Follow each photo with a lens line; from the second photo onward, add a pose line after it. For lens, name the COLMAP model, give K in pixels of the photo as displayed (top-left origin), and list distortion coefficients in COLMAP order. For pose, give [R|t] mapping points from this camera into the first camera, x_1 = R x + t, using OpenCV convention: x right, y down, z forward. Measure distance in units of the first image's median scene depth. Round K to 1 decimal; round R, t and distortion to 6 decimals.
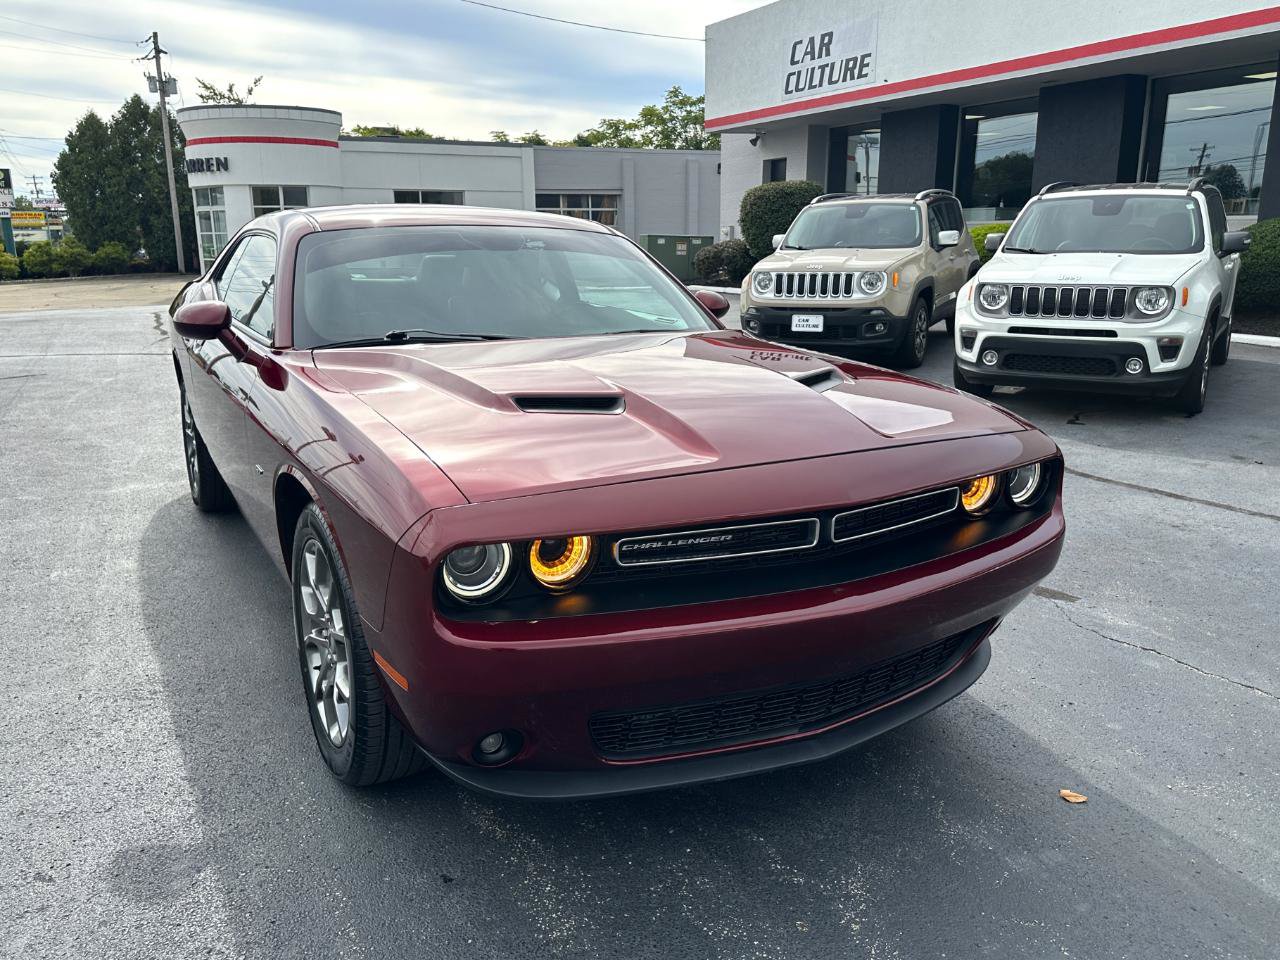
lens RADIAL K [[999.2, 0, 623.8], [0, 999.2, 476.4], [0, 0, 1]] dist [0.056228, -0.087688]
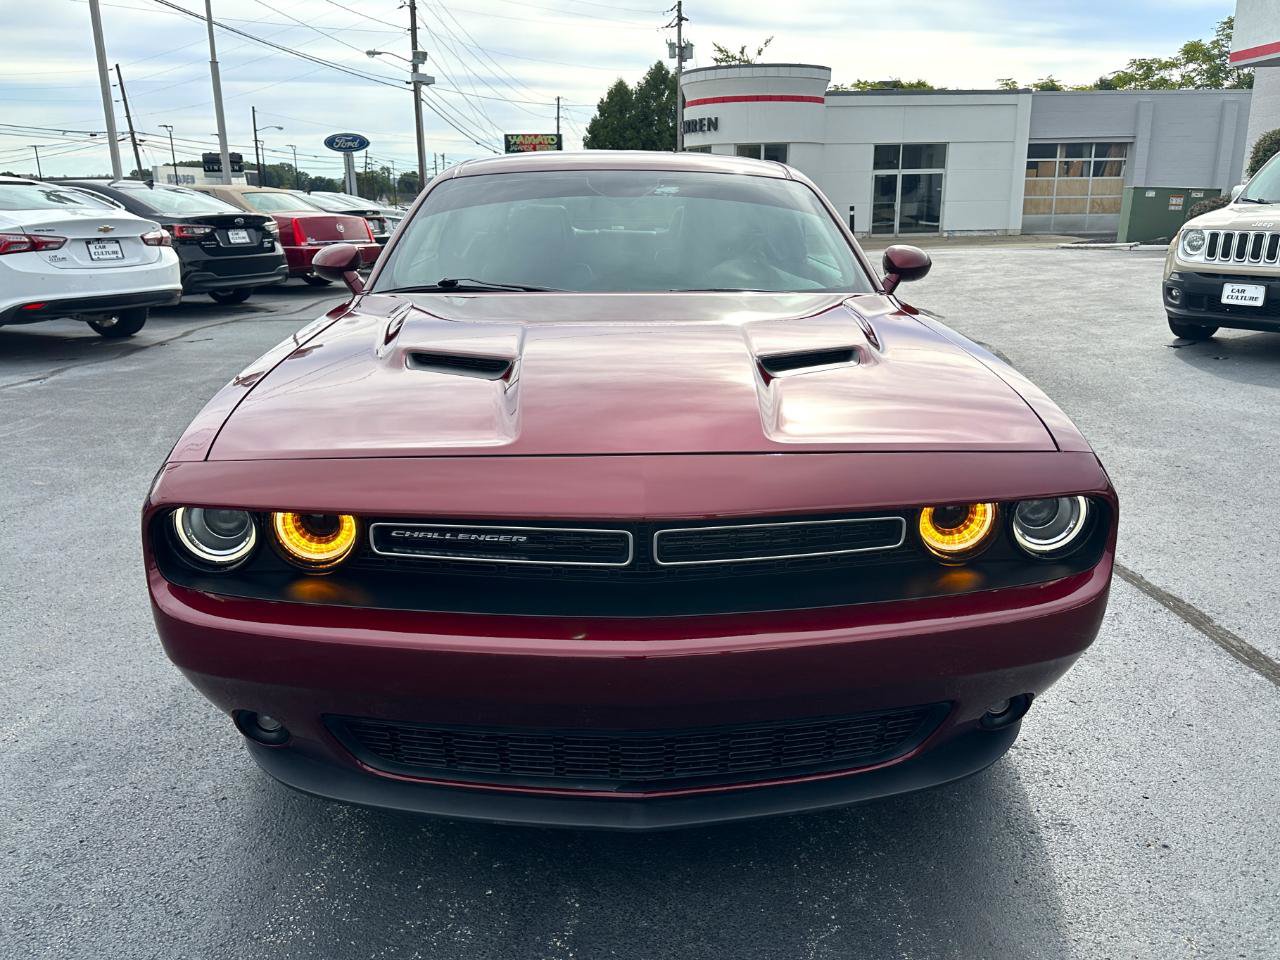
lens RADIAL K [[997.4, 0, 652.1], [0, 997.4, 474.6], [0, 0, 1]] dist [0.055070, -0.077332]
pose [[0.900603, 0.117237, -0.418533, 0.108716], [-0.100853, 0.993021, 0.061142, -0.010472], [0.422780, -0.012854, 0.906141, 0.061798]]
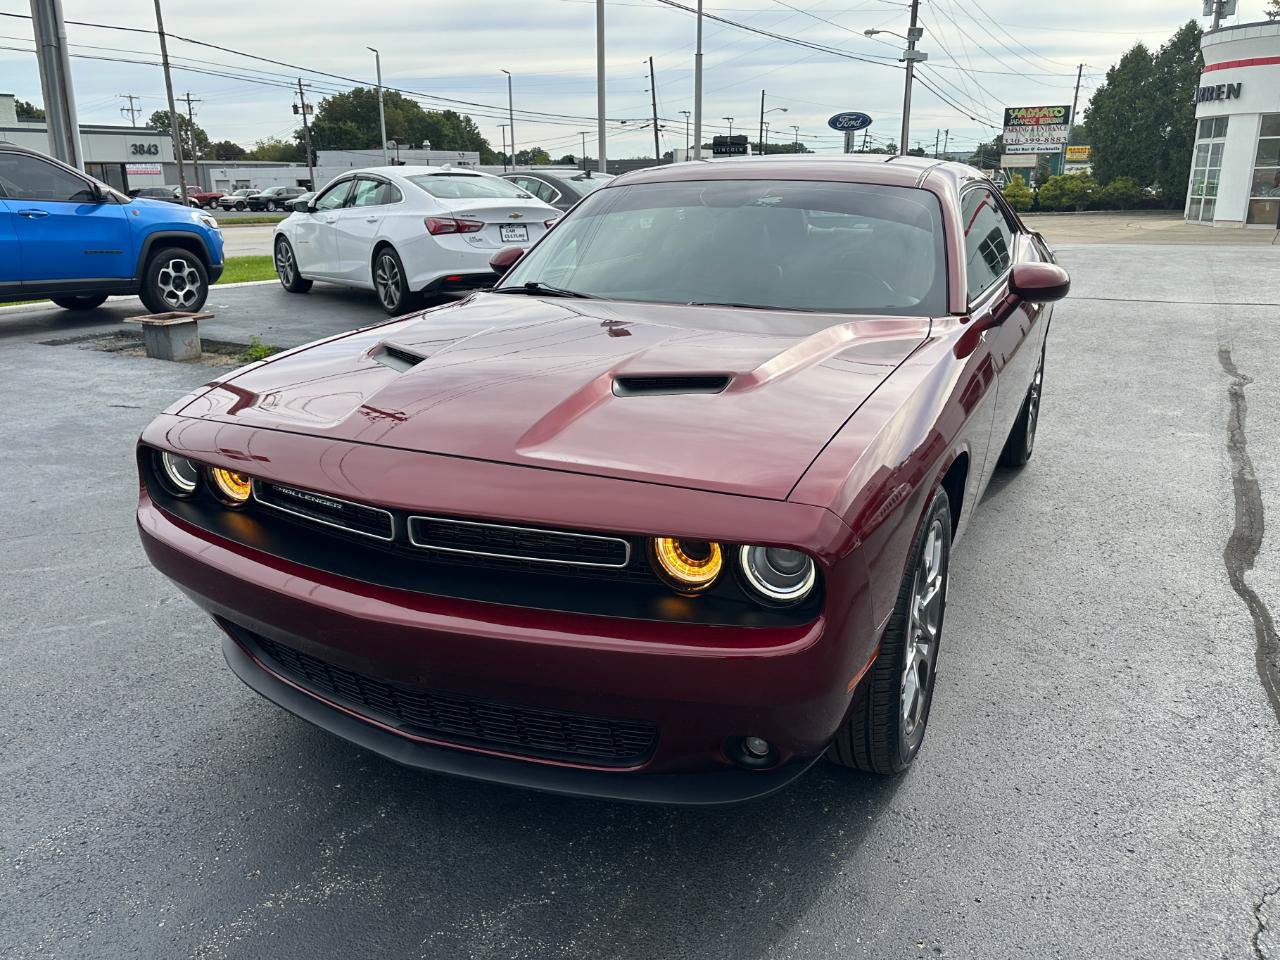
lens RADIAL K [[990.4, 0, 640.0], [0, 990.4, 480.0], [0, 0, 1]] dist [0.053386, -0.063133]
pose [[0.601129, 0.233942, -0.764143, 0.211919], [-0.182562, 0.971108, 0.153689, -0.035604], [0.778020, 0.047117, 0.626470, 0.122720]]
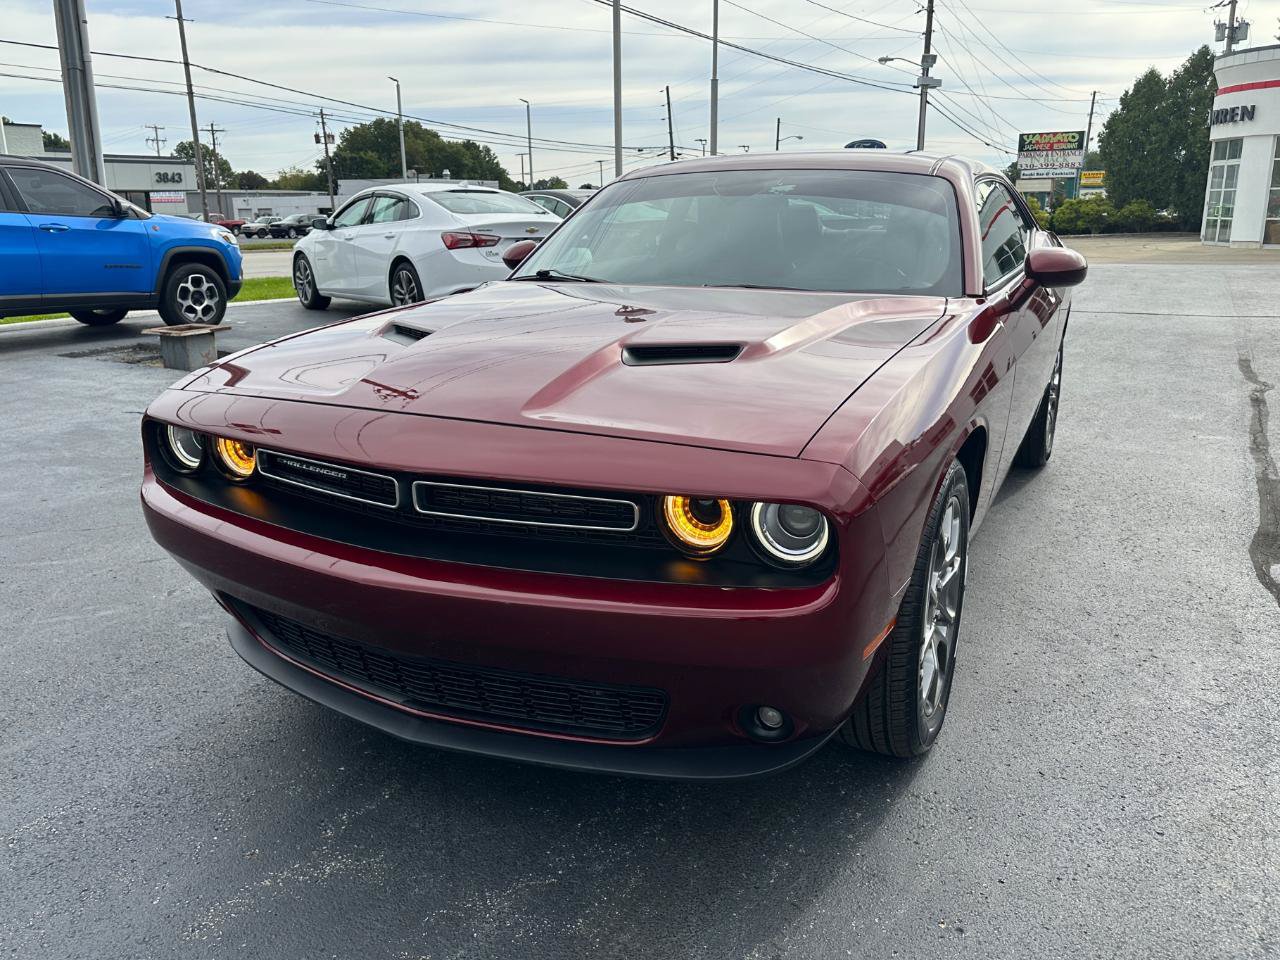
lens RADIAL K [[990.8, 0, 646.8], [0, 990.8, 470.7], [0, 0, 1]] dist [0.056346, -0.067634]
pose [[0.593232, 0.206970, -0.777971, 0.212348], [-0.179582, 0.976057, 0.122730, -0.024163], [0.784746, 0.066903, 0.616197, 0.127043]]
